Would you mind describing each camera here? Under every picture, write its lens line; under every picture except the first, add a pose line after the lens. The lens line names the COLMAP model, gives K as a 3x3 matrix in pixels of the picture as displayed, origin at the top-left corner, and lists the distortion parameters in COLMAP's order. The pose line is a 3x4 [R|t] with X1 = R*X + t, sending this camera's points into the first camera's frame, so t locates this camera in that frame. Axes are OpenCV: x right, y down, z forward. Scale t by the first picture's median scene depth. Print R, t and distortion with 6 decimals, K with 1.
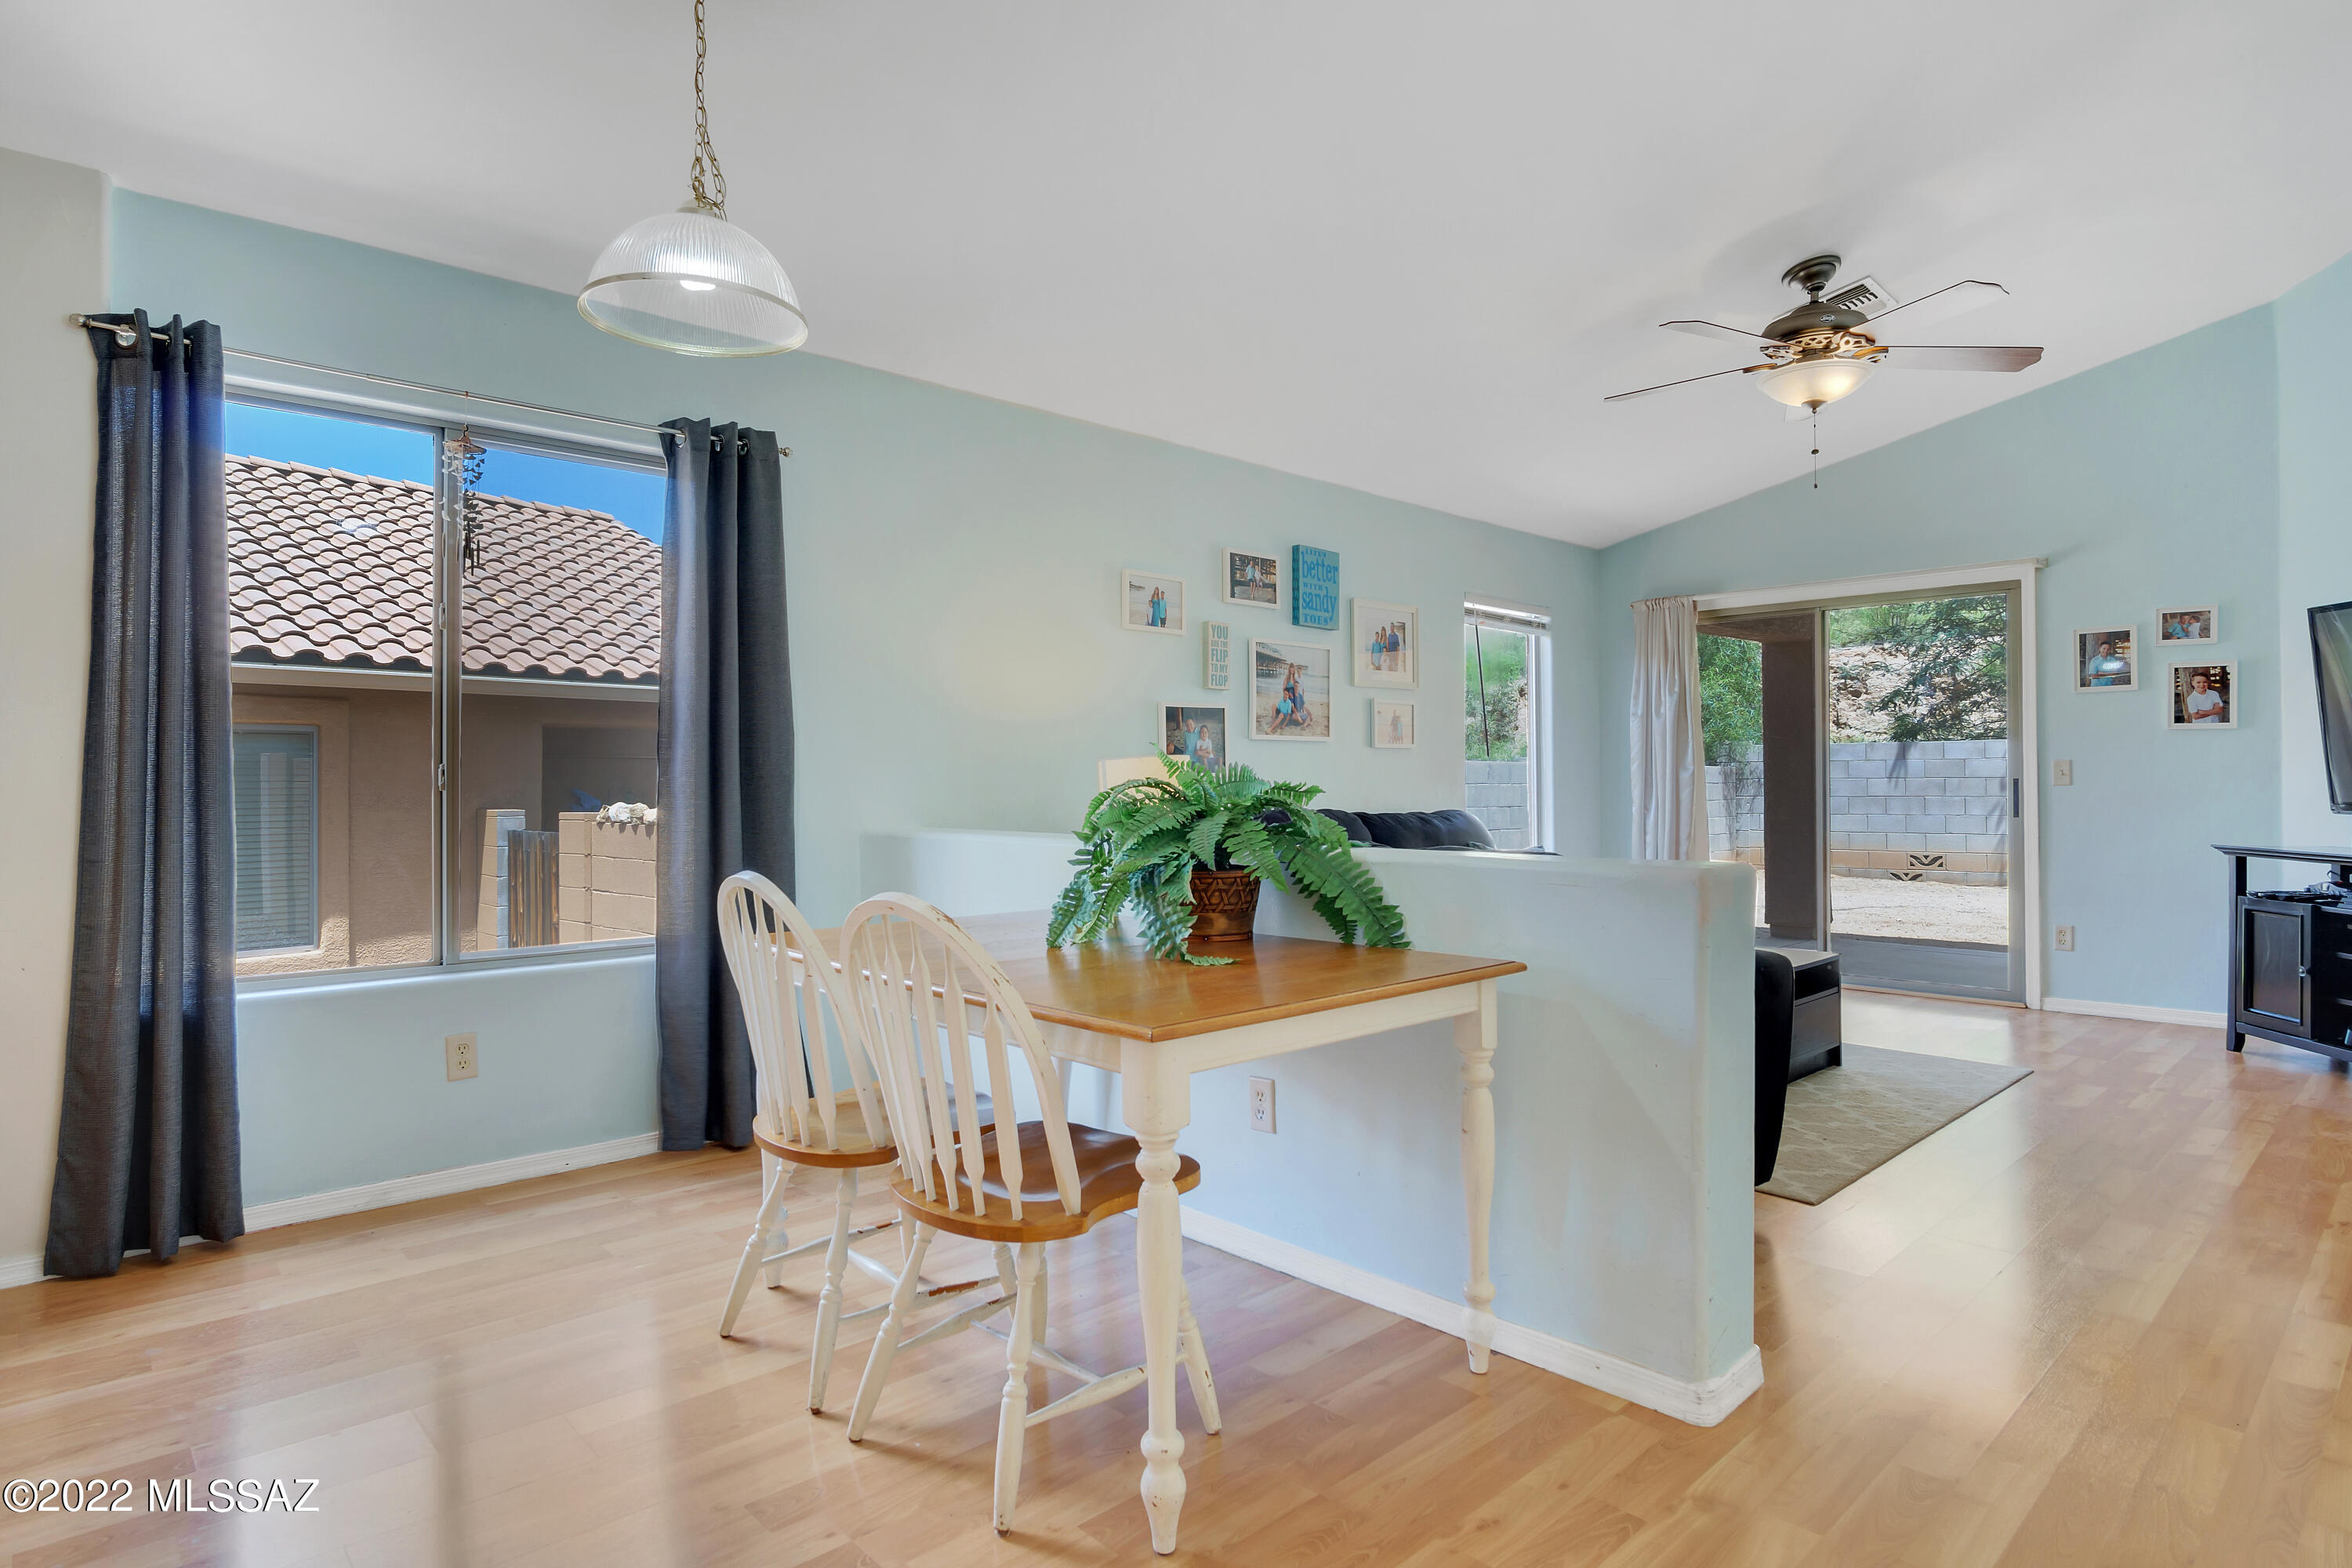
lens RADIAL K [[1273.3, 0, 1139.1], [0, 1273.3, 782.7], [0, 0, 1]] dist [-0.024936, 0.006031]
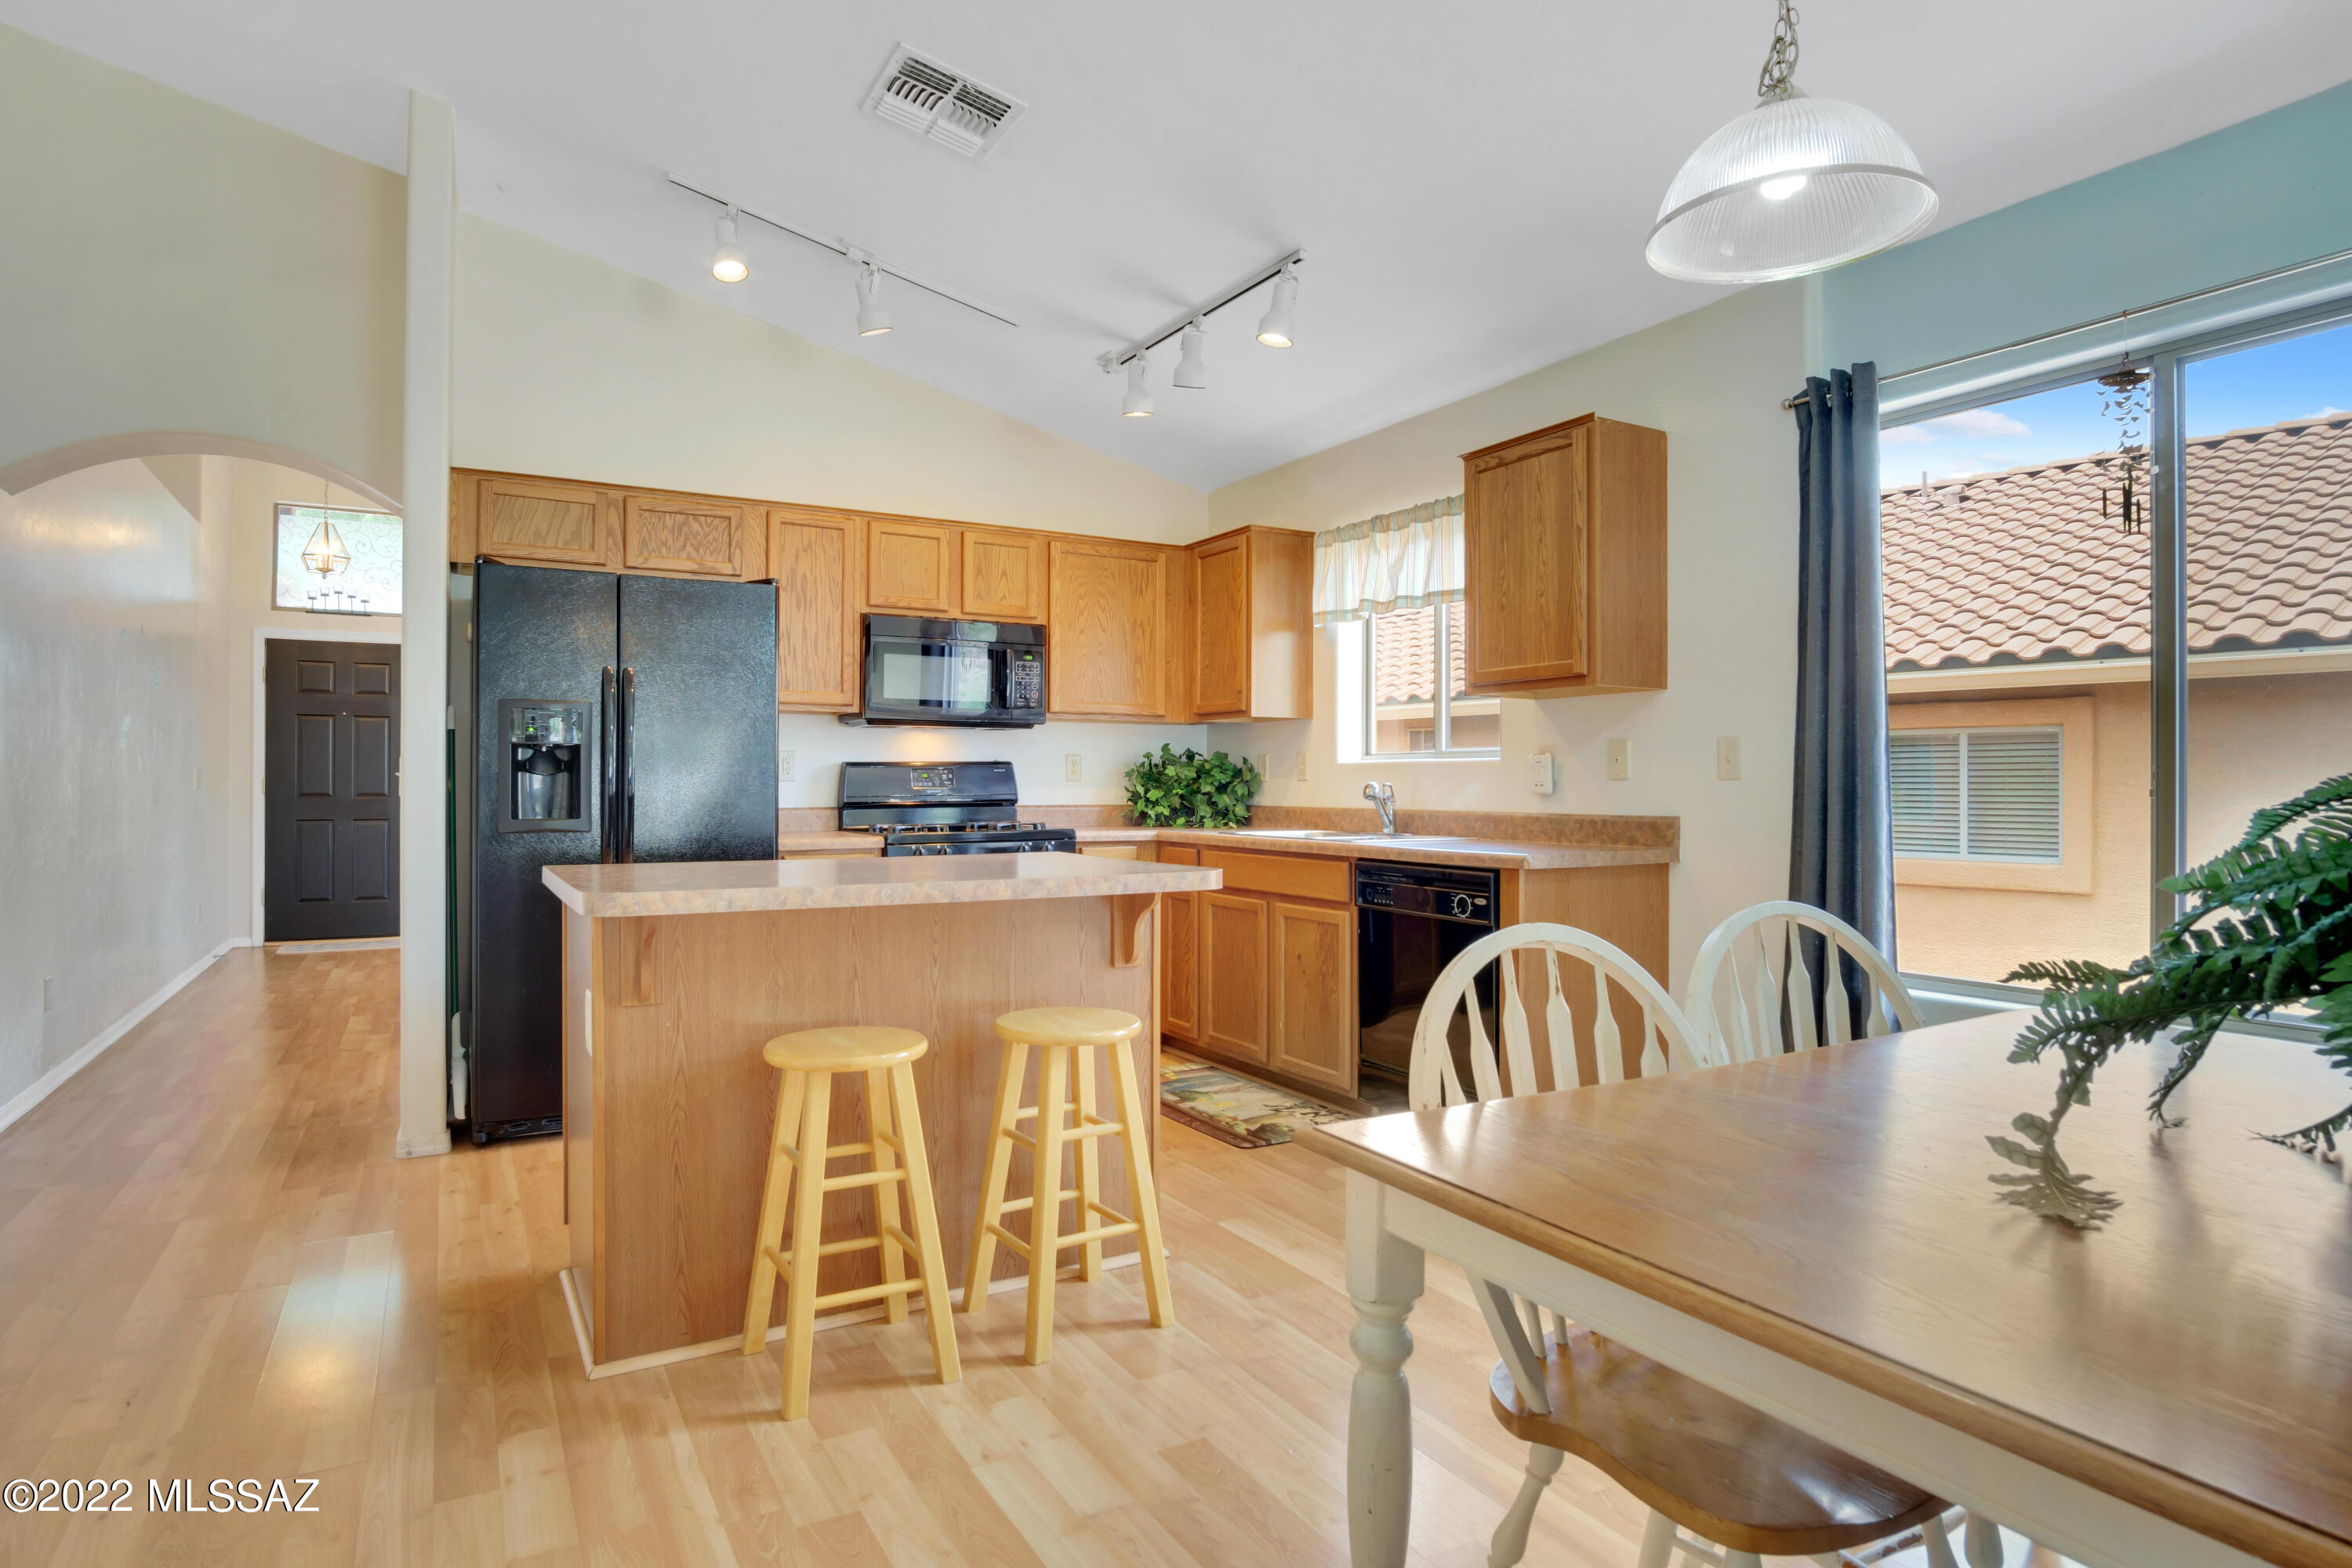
lens RADIAL K [[1273.3, 0, 1158.5], [0, 1273.3, 776.1], [0, 0, 1]] dist [-0.024936, 0.006031]
pose [[-0.229205, -0.010506, -0.973321, 0.241165], [-0.011453, 0.999902, -0.008096, 0.003486], [0.973311, 0.009292, -0.229303, 0.345873]]
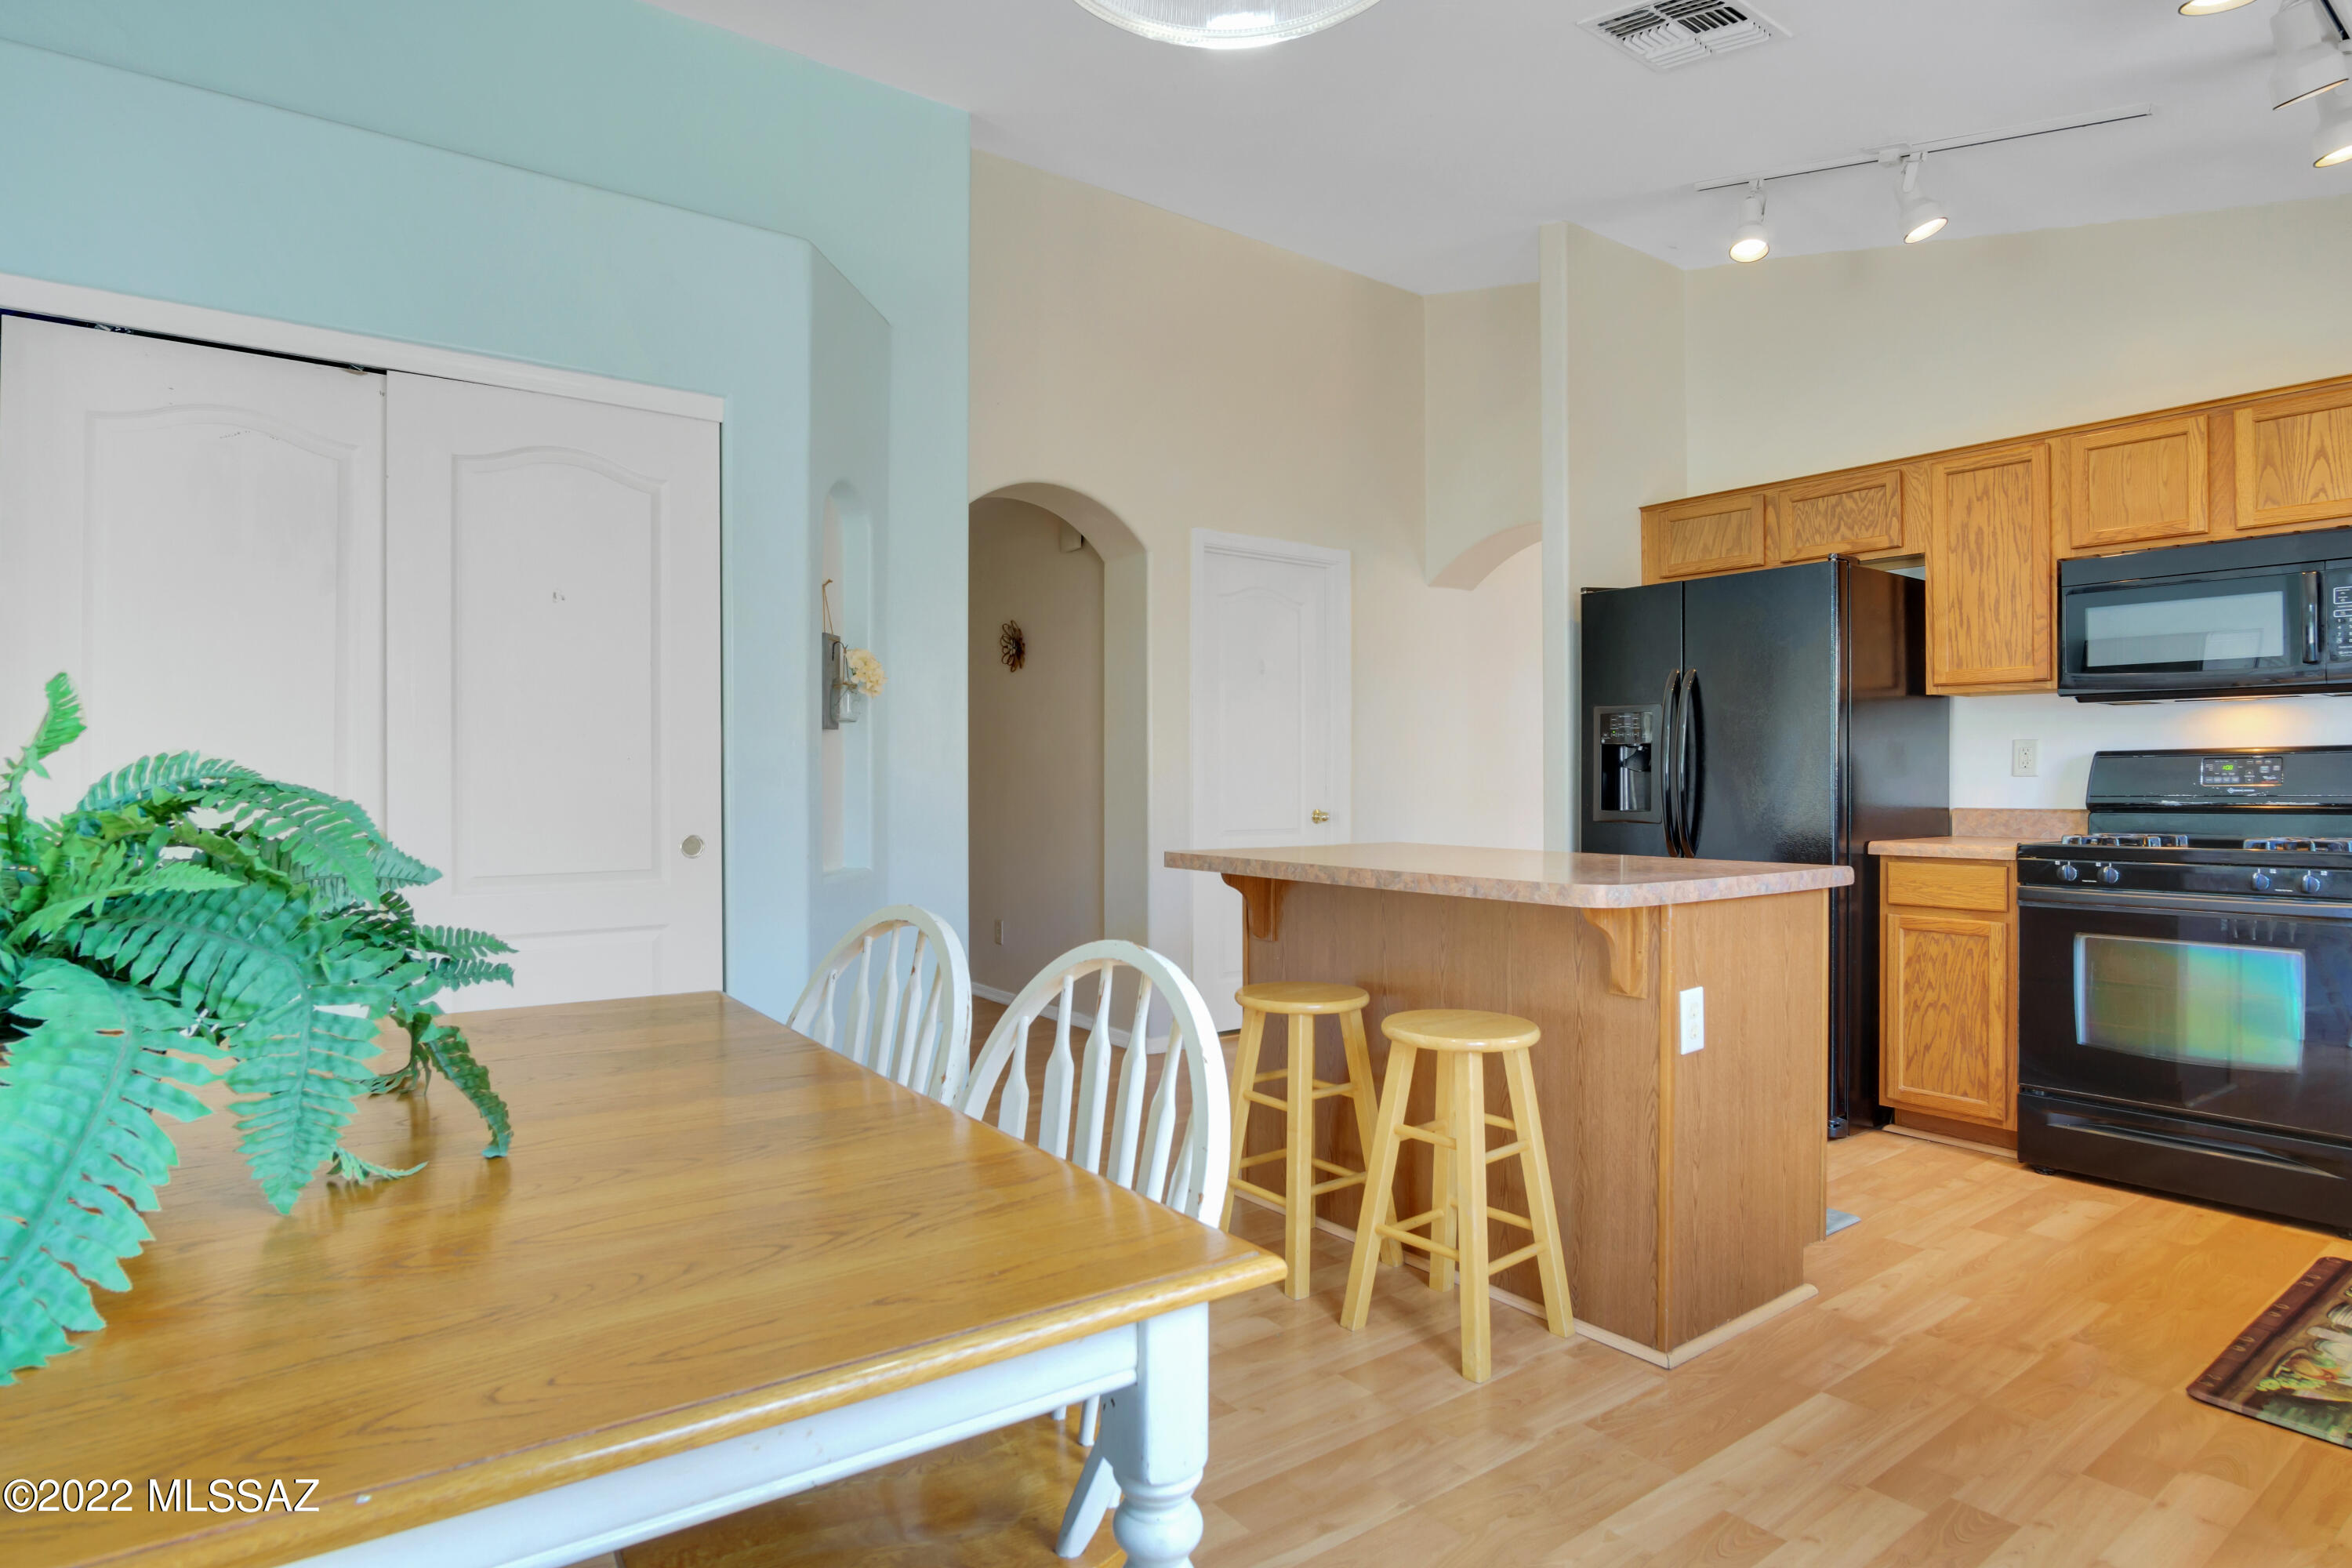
lens RADIAL K [[1273.3, 0, 1161.9], [0, 1273.3, 789.4], [0, 0, 1]] dist [-0.024936, 0.006031]
pose [[-0.994968, -0.000626, 0.100189, -0.152569], [0.001678, 0.999736, 0.022912, -0.007219], [-0.100177, 0.022965, -0.994705, 0.669112]]
